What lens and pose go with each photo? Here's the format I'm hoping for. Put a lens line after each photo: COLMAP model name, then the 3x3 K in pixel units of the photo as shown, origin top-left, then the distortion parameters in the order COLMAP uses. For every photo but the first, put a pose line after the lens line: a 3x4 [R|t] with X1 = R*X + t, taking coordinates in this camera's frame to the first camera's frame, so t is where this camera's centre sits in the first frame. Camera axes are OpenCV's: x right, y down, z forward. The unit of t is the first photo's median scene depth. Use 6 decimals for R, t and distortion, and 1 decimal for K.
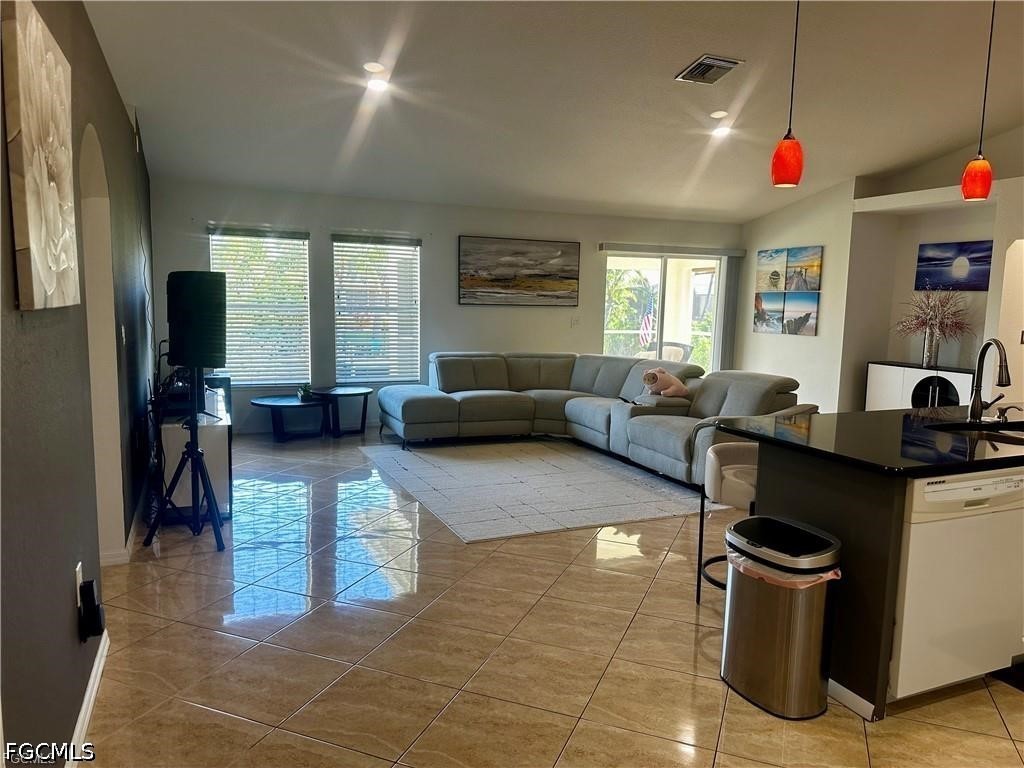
lens RADIAL K [[723.7, 0, 511.6], [0, 723.7, 390.8], [0, 0, 1]] dist [0.043331, -0.056472]
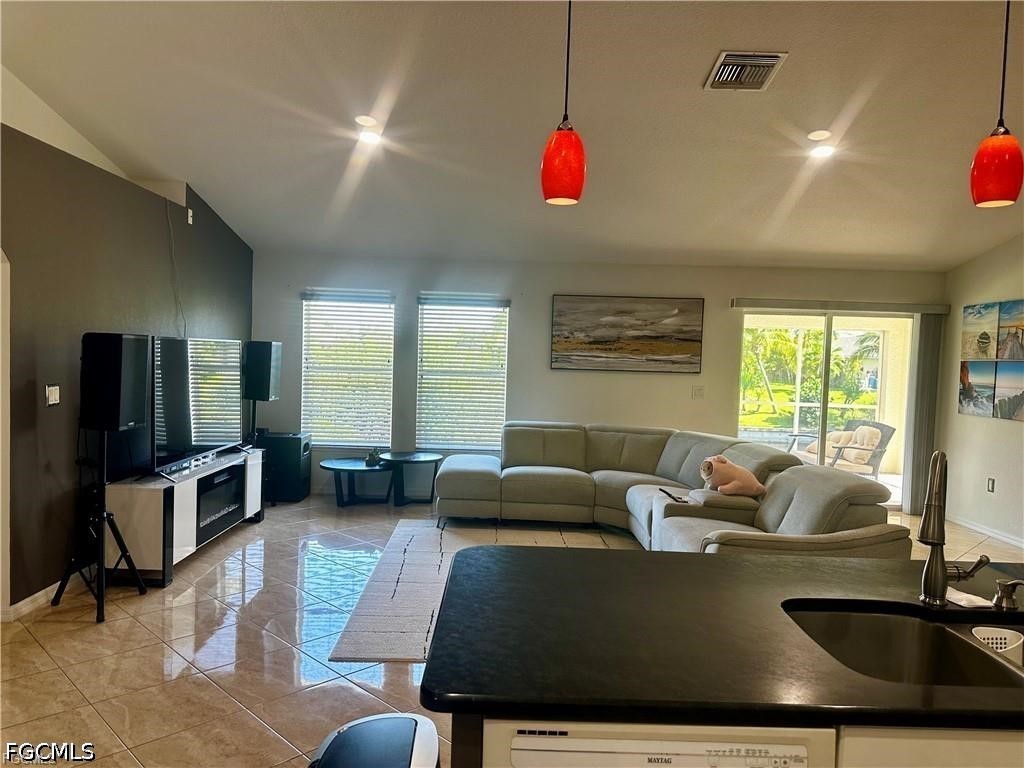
lens RADIAL K [[723.7, 0, 506.3], [0, 723.7, 385.4], [0, 0, 1]] dist [0.043331, -0.056472]
pose [[0.918741, 0.026519, -0.393968, 0.251024], [-0.063445, 0.994693, -0.080999, -0.024219], [0.389729, 0.099412, 0.915548, 0.166608]]
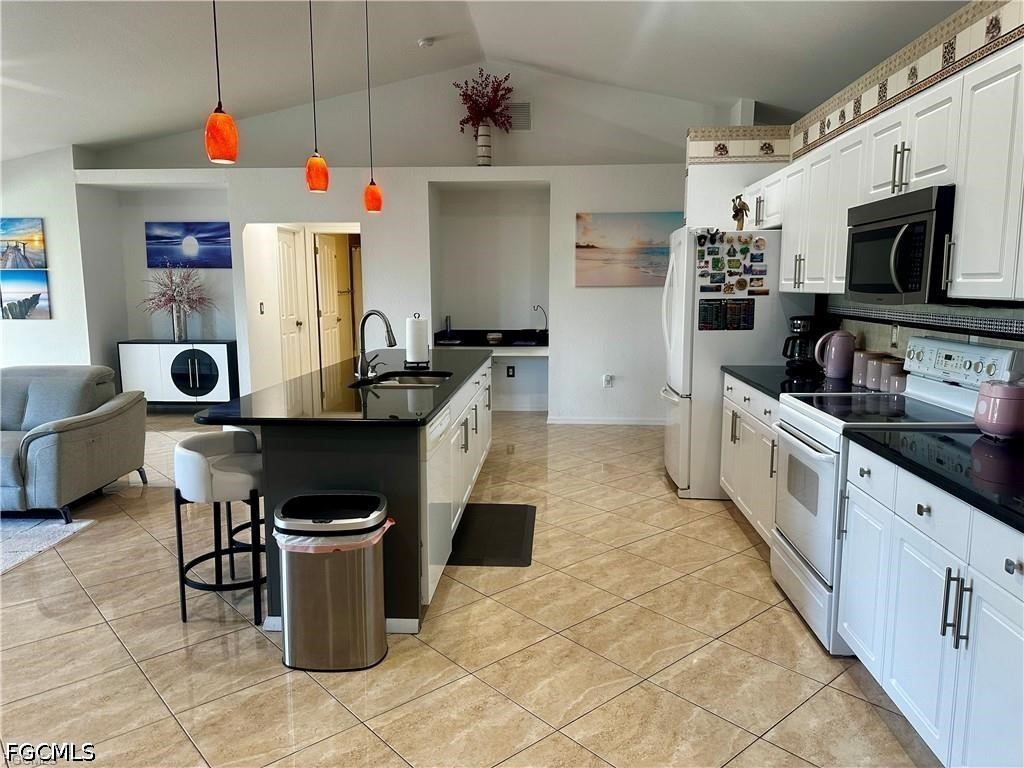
lens RADIAL K [[723.7, 0, 519.3], [0, 723.7, 388.2], [0, 0, 1]] dist [0.043331, -0.056472]
pose [[0.444951, -0.150525, 0.882814, -0.146618], [0.124672, 0.986586, 0.105382, -0.016368], [-0.886835, 0.063173, 0.457748, 0.097340]]
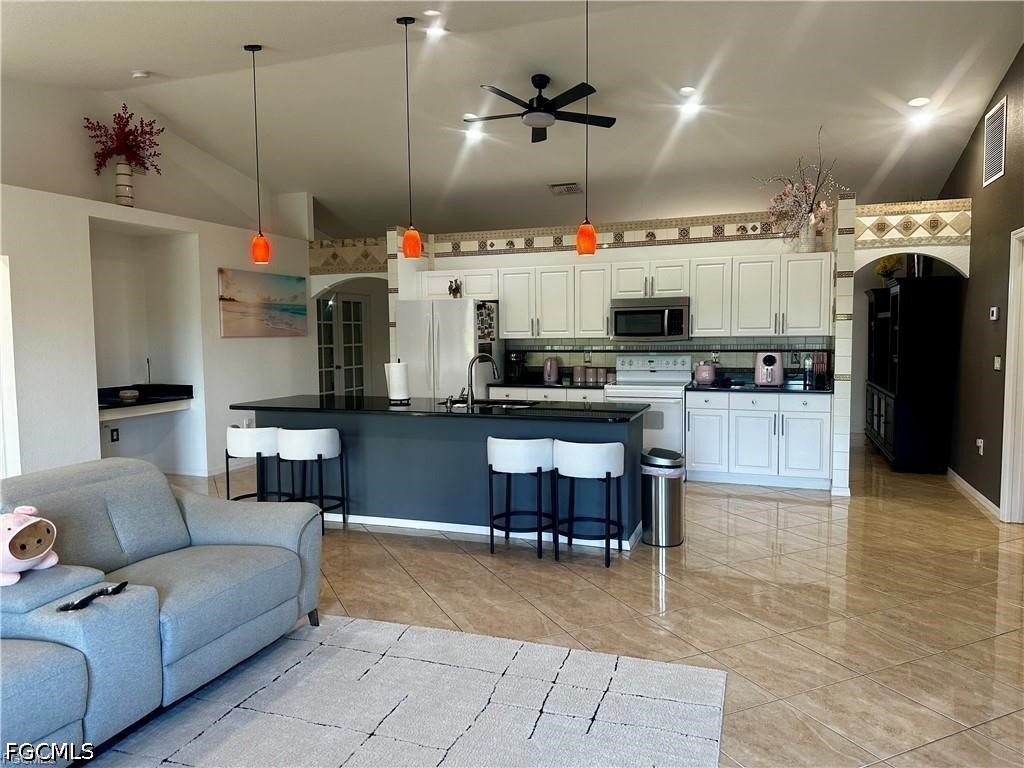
lens RADIAL K [[723.7, 0, 521.0], [0, 723.7, 387.6], [0, 0, 1]] dist [0.043331, -0.056472]
pose [[-0.742942, -0.067551, 0.665939, -0.215368], [0.073528, 0.980638, 0.181503, -0.122605], [-0.665305, 0.183811, -0.723590, 0.926336]]
